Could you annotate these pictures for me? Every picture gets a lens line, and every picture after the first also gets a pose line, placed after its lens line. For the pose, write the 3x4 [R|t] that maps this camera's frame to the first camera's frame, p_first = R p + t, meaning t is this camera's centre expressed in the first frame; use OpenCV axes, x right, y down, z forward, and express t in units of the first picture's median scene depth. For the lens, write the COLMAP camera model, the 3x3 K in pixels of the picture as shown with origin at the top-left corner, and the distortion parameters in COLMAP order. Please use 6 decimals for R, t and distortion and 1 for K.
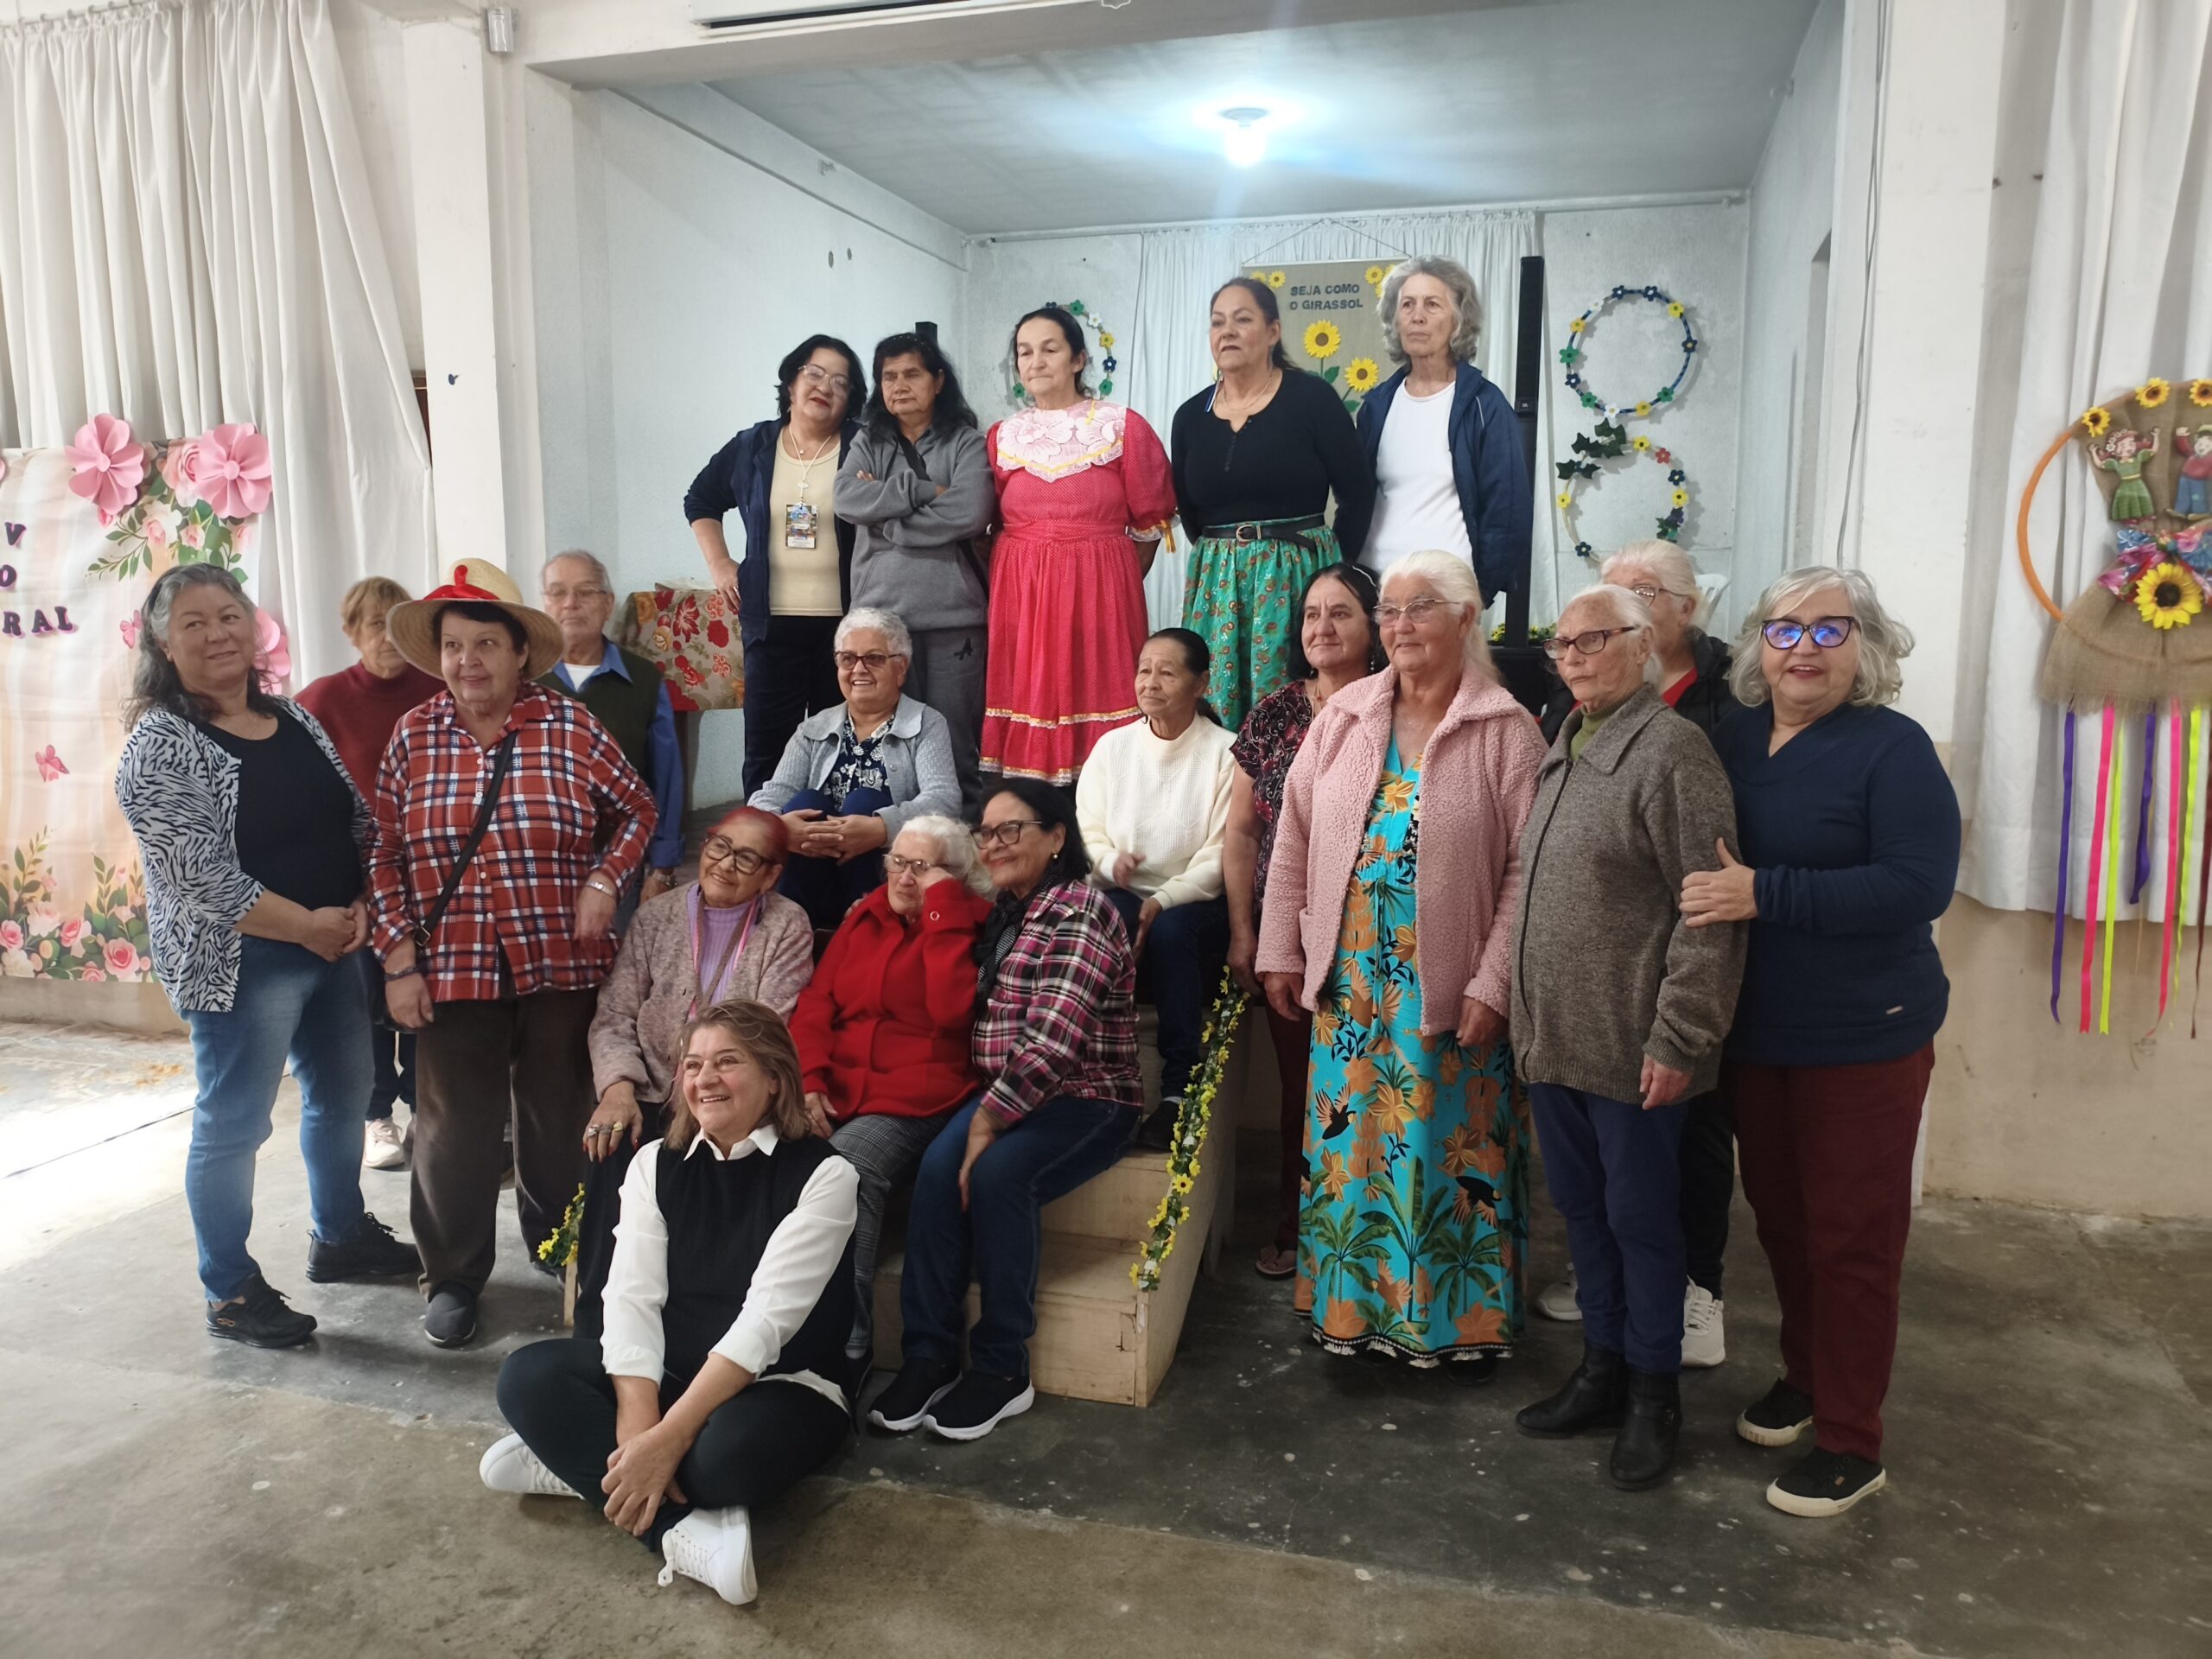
lens RADIAL K [[1706.7, 0, 1096.5], [0, 1706.7, 833.8], [0, 0, 1]] dist [0.011044, -0.025356]
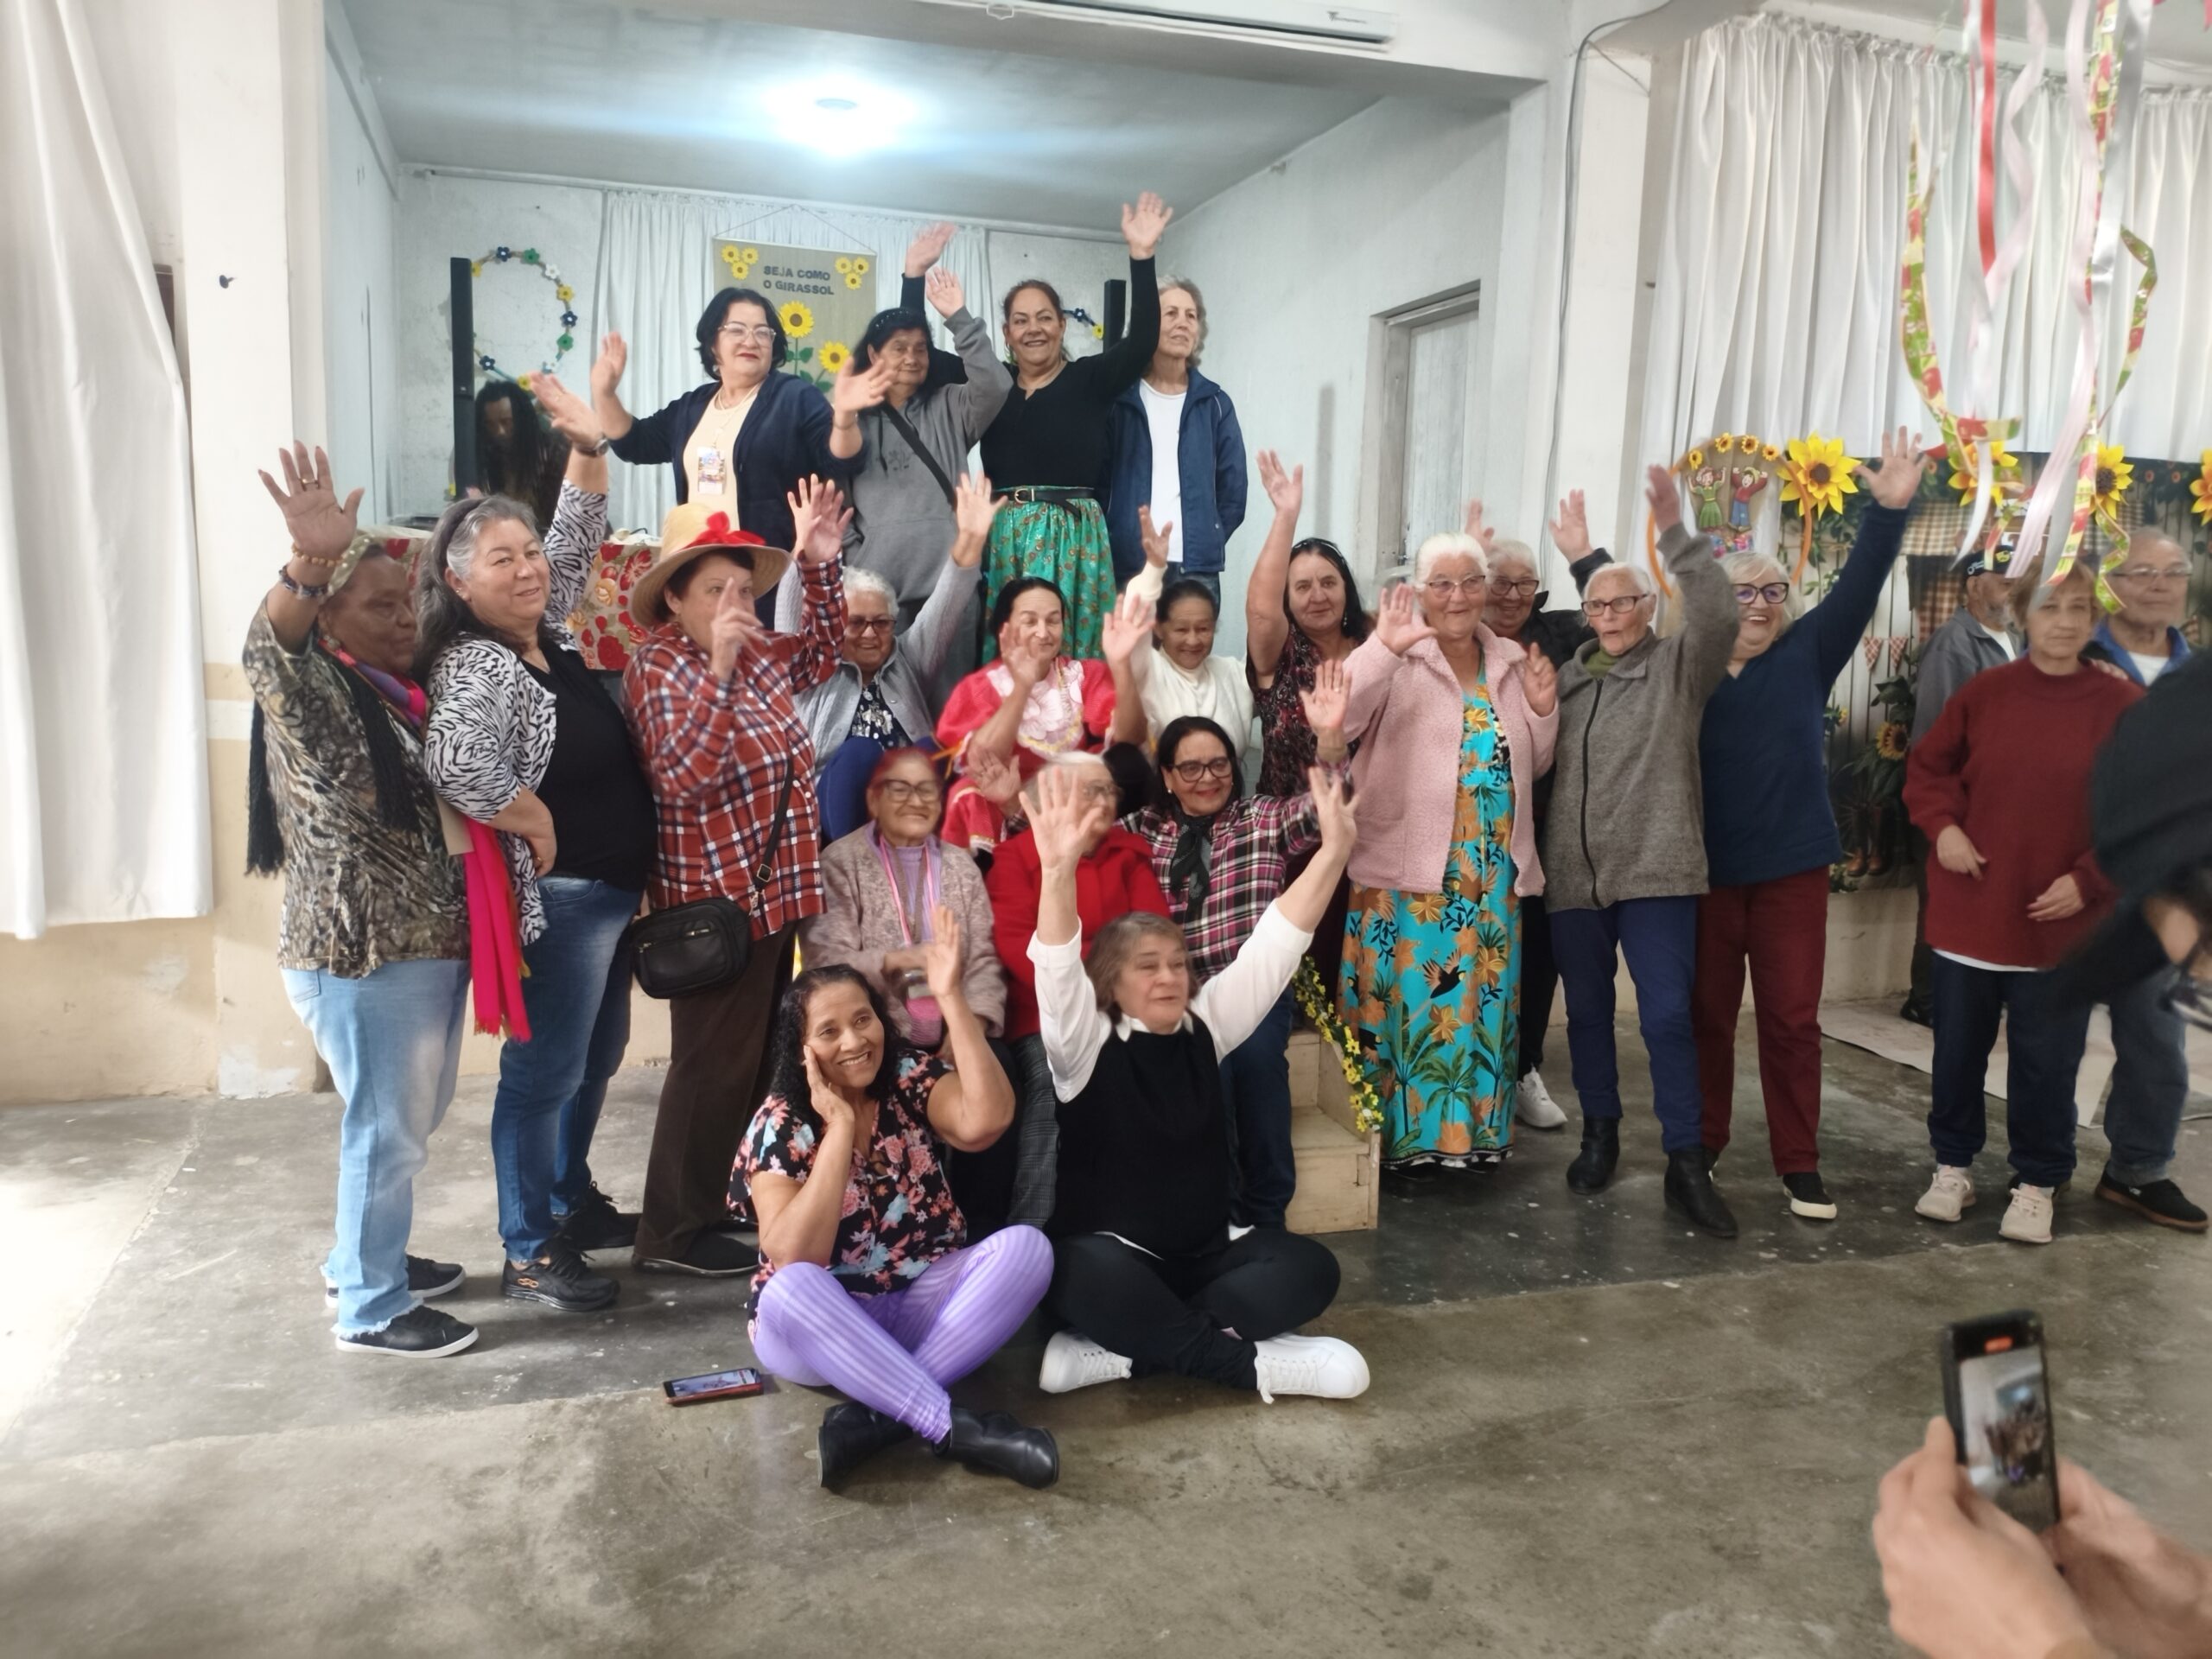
lens RADIAL K [[1706.7, 0, 1105.6], [0, 1706.7, 793.7], [0, 0, 1]] dist [0.011044, -0.025356]
pose [[0.830897, -0.045034, 0.554601, -0.578045], [0.051728, 0.998655, 0.003593, 0.008614], [-0.554017, 0.025703, 0.832108, 0.071783]]
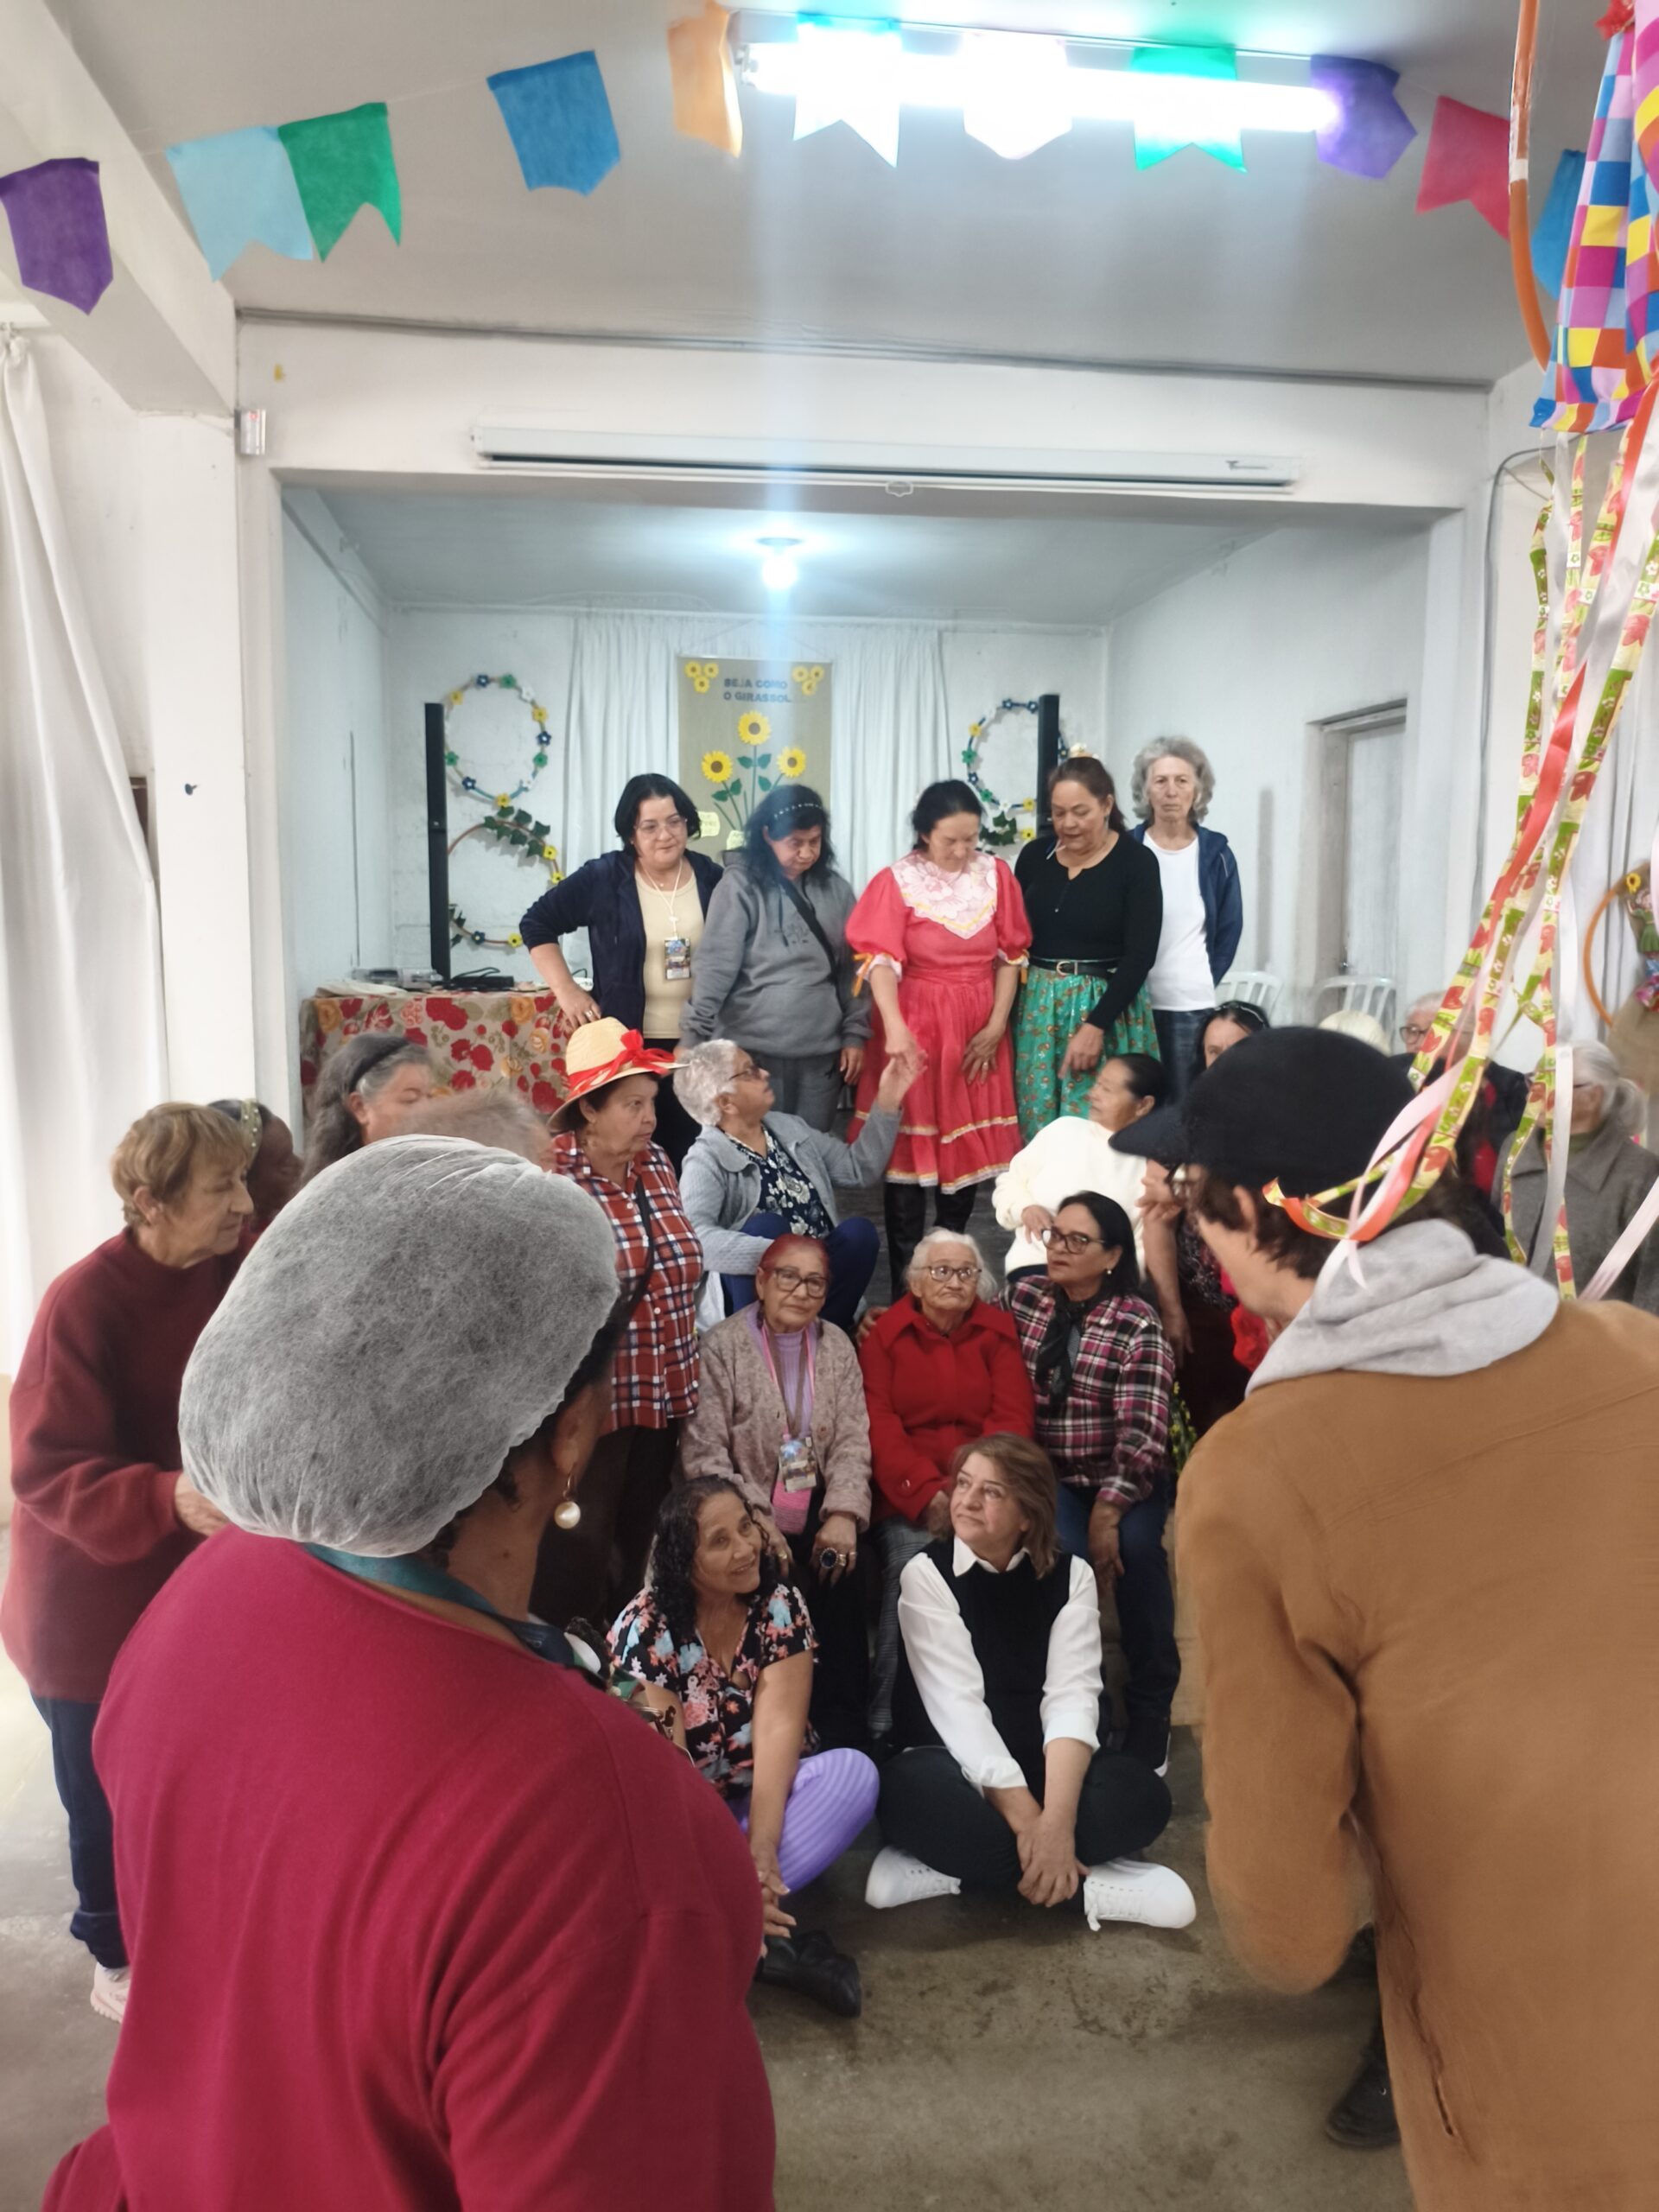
lens RADIAL K [[1706.7, 0, 862.5], [0, 1706.7, 1069.1], [0, 0, 1]] dist [0.011044, -0.025356]
pose [[0.905521, -0.037039, 0.422682, -0.520961], [0.054500, 0.998084, -0.029294, -0.075083], [-0.420787, 0.049562, 0.905805, 0.005196]]
